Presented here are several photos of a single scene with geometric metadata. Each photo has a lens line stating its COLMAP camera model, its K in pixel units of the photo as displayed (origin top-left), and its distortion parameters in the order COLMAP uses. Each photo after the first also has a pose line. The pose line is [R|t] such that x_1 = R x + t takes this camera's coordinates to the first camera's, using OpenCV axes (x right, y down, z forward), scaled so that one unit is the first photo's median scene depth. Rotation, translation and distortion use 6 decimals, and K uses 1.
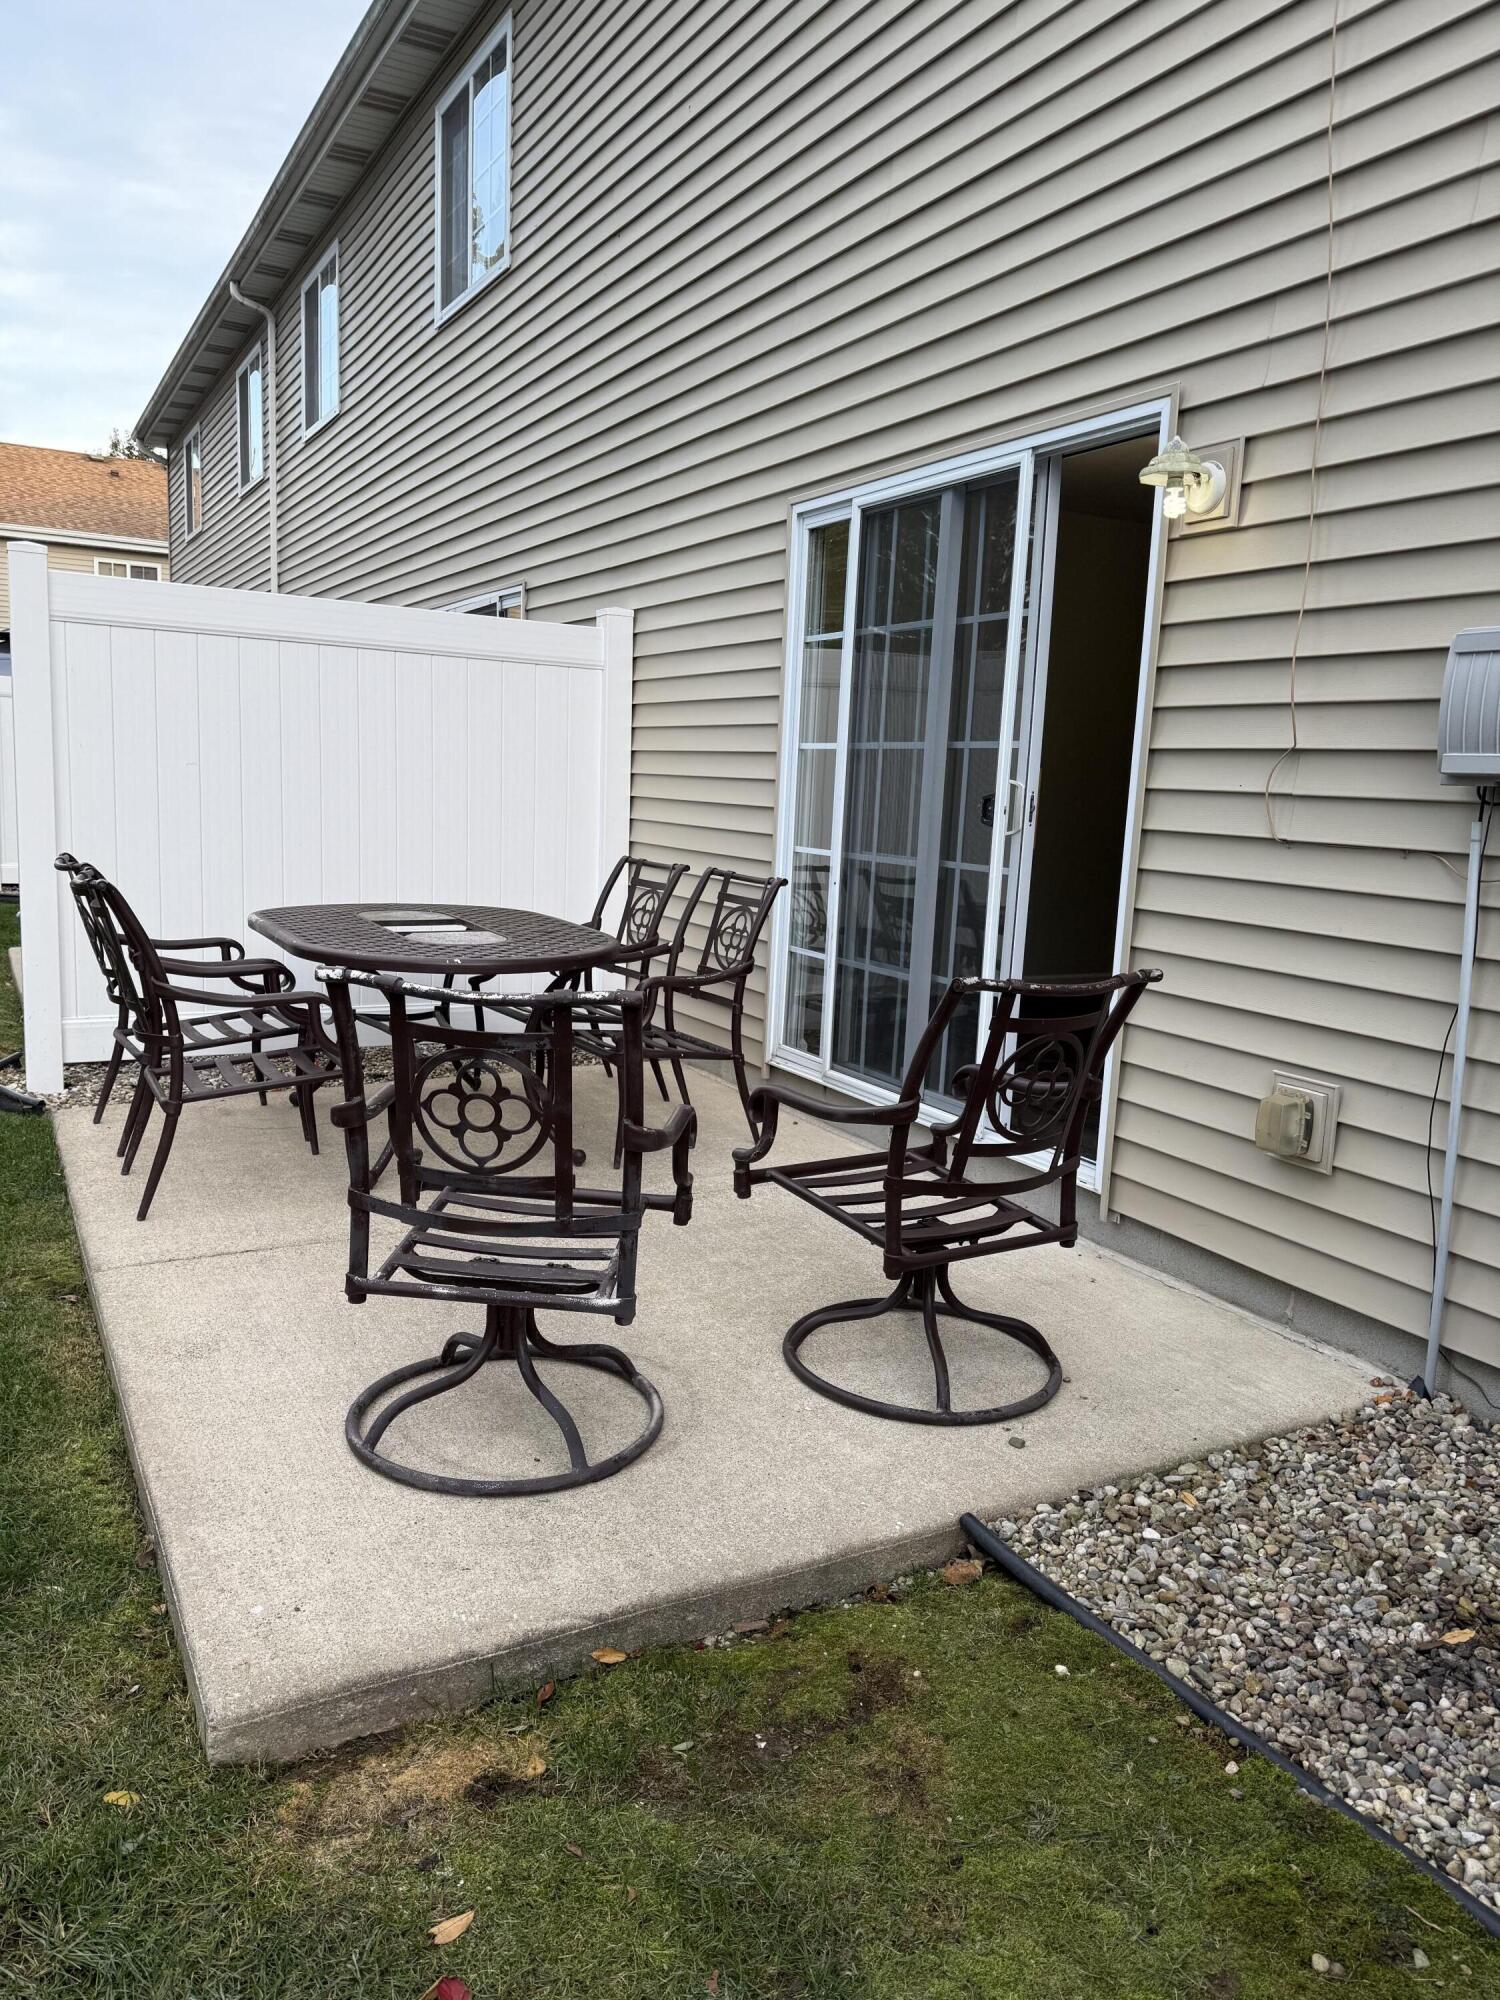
lens RADIAL K [[1408.7, 0, 741.0], [0, 1408.7, 993.0], [0, 0, 1]] dist [0.064057, -0.085314]
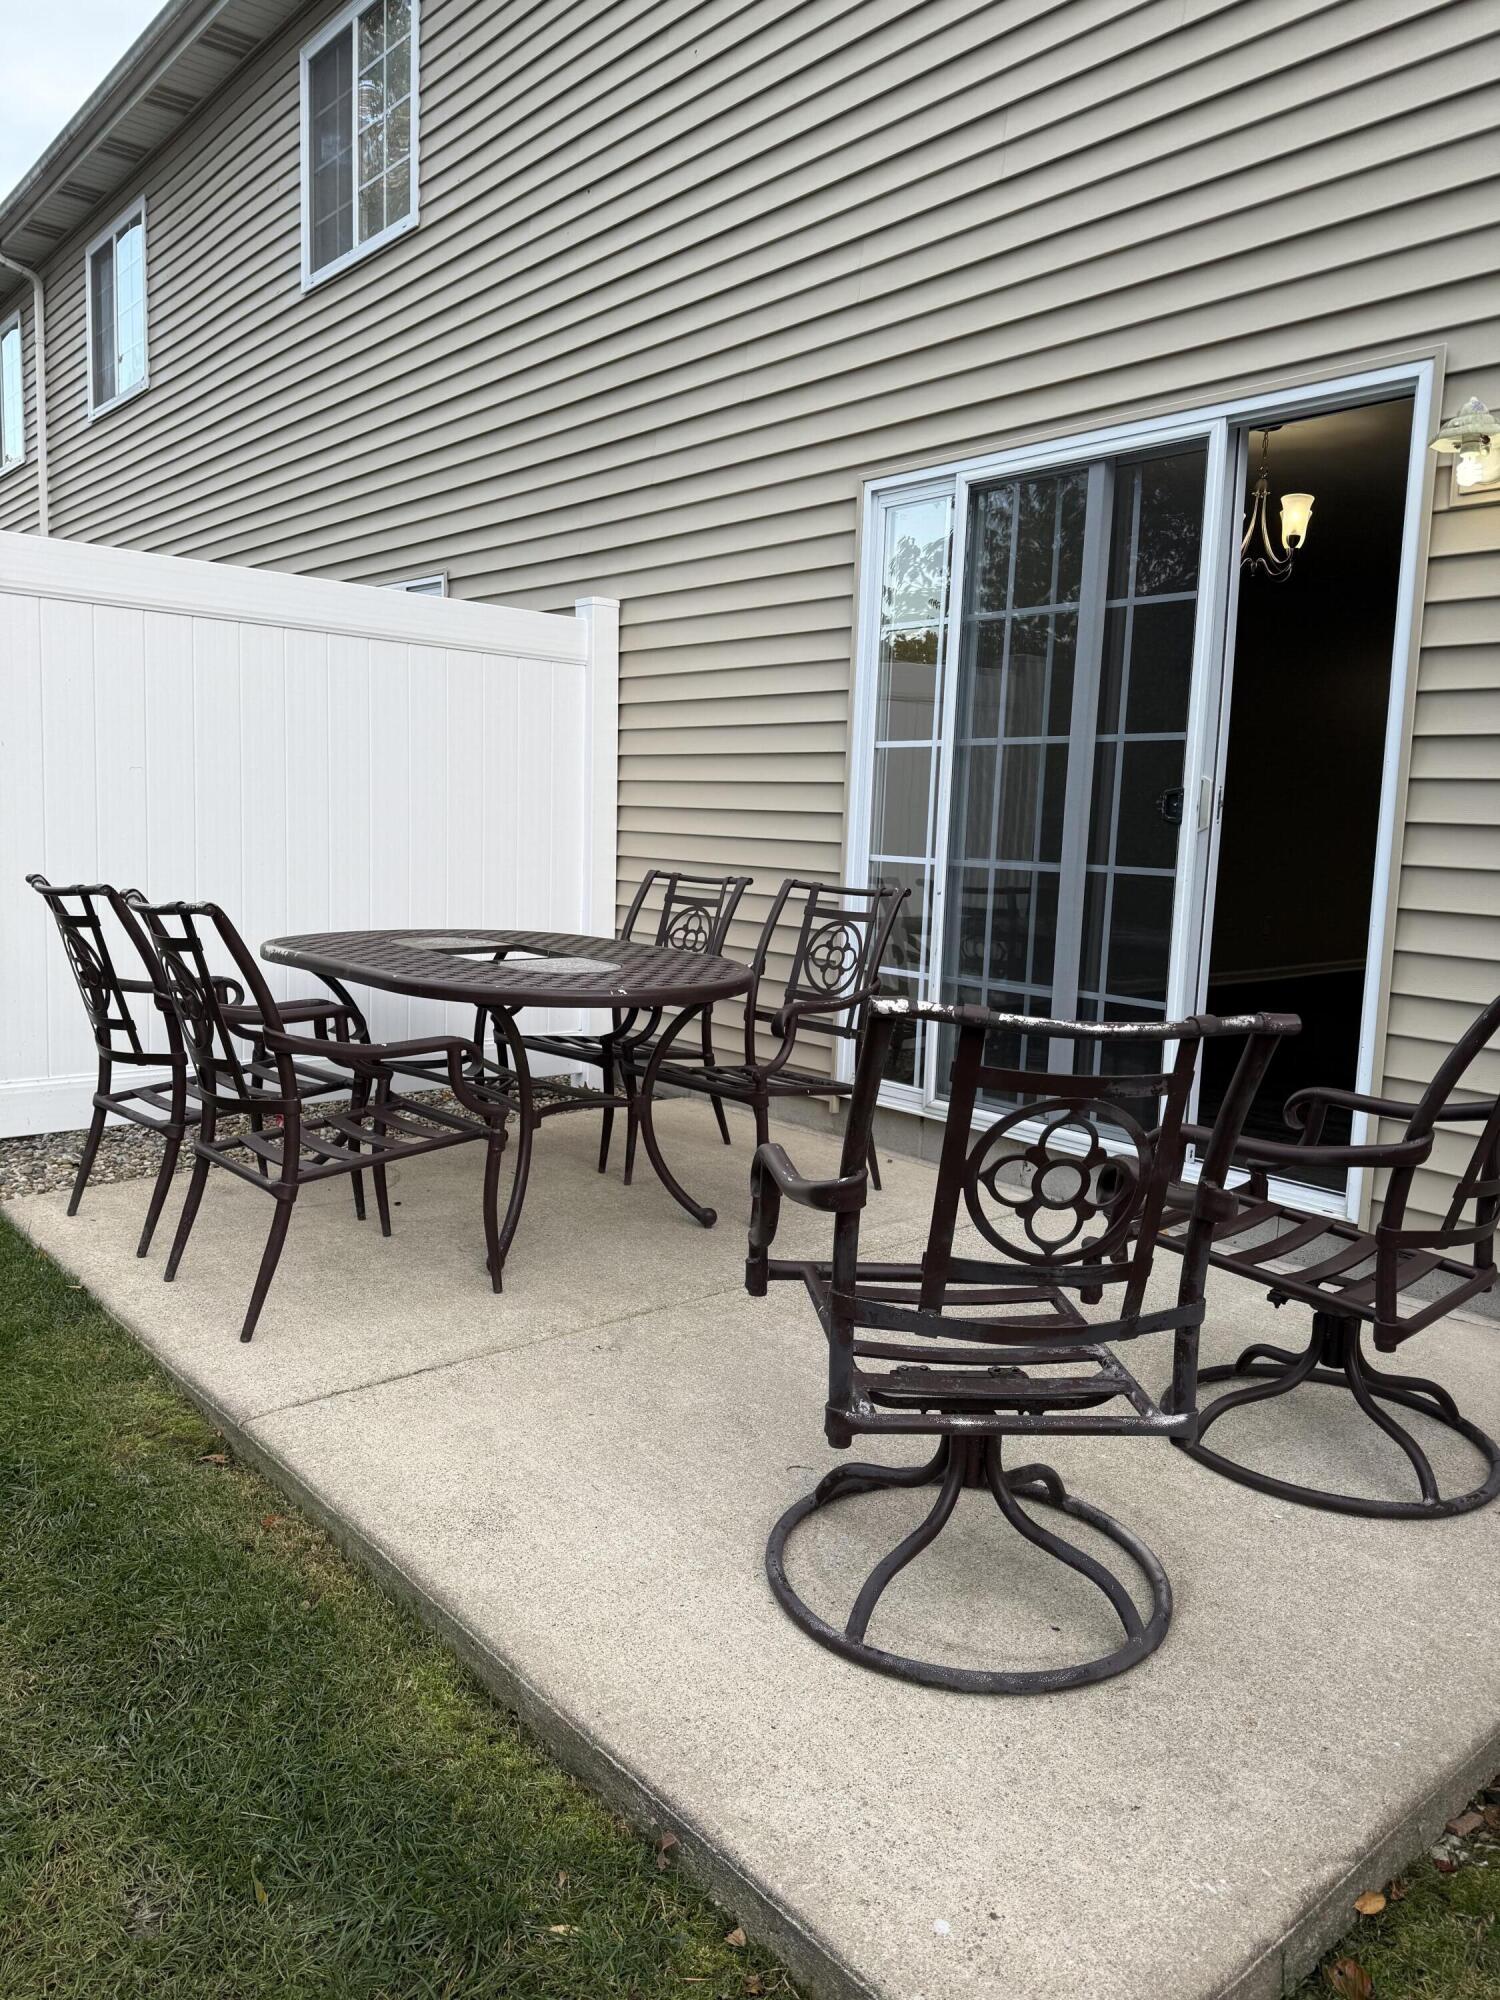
lens RADIAL K [[1412.0, 0, 750.9], [0, 1412.0, 972.2], [0, 0, 1]] dist [0.037013, -0.043022]
pose [[0.976608, -0.030785, 0.212813, -0.238665], [0.037898, 0.998848, -0.029428, -0.005644], [-0.211662, 0.036805, 0.976650, 0.138579]]
